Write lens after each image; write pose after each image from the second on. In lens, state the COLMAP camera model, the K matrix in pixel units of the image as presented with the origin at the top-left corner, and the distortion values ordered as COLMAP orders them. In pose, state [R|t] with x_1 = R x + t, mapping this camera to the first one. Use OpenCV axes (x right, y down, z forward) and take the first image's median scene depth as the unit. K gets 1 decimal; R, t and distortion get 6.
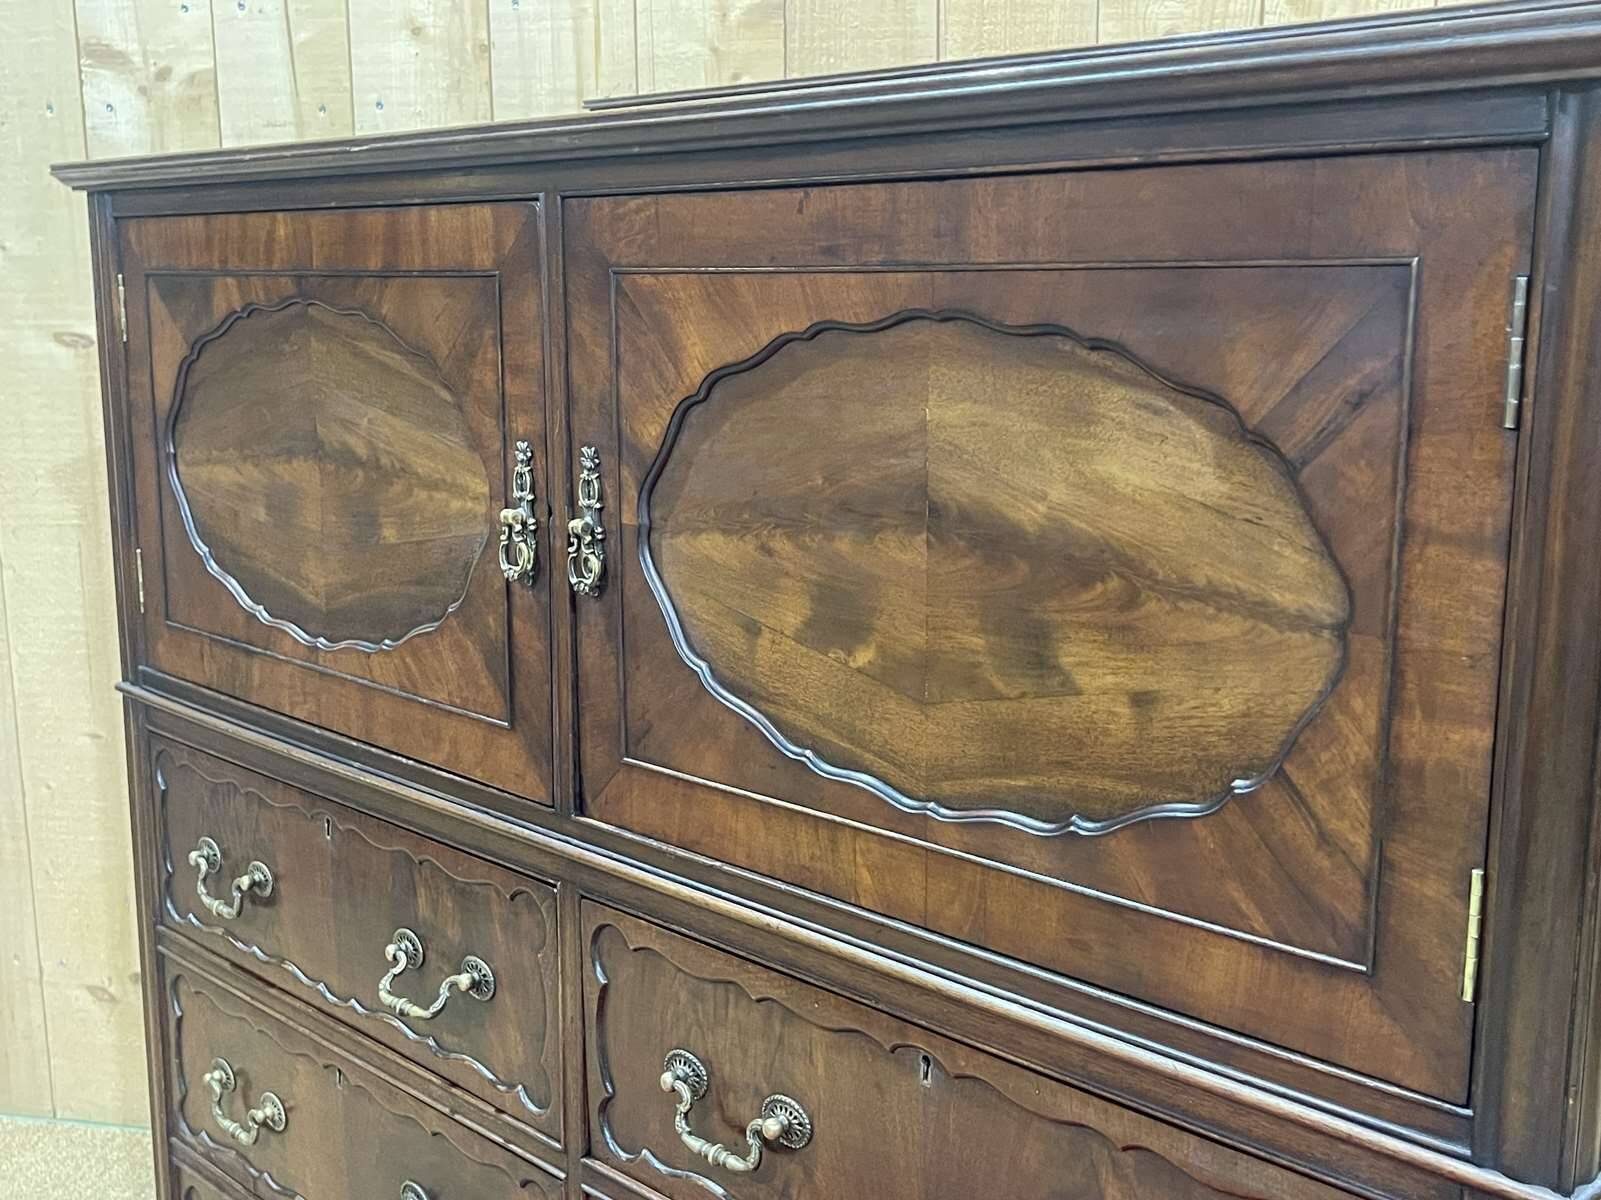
lens RADIAL K [[1796.3, 0, 795.7], [0, 1796.3, 603.0], [0, 0, 1]] dist [0.046080, -0.034805]
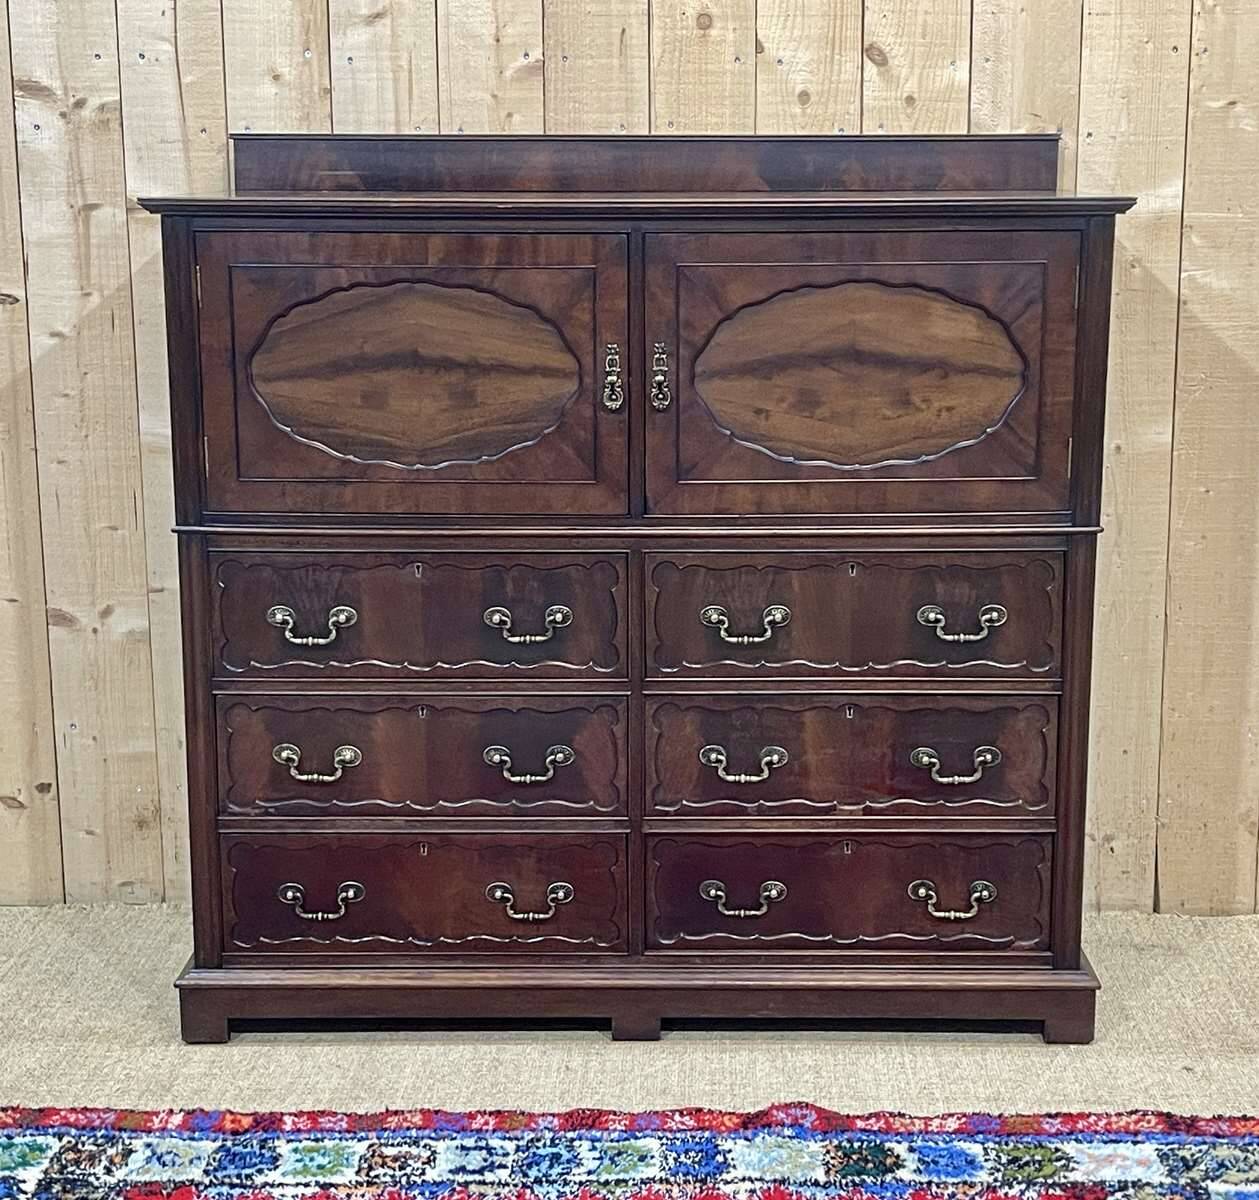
lens RADIAL K [[2298.4, 0, 652.1], [0, 2298.4, 635.8], [0, 0, 1]] dist [0.145558, -0.442933]
pose [[0.986601, -0.031626, 0.160055, -0.329650], [0.028817, 0.999388, 0.019840, 0.131518], [-0.160584, -0.014962, 0.986909, -1.222455]]
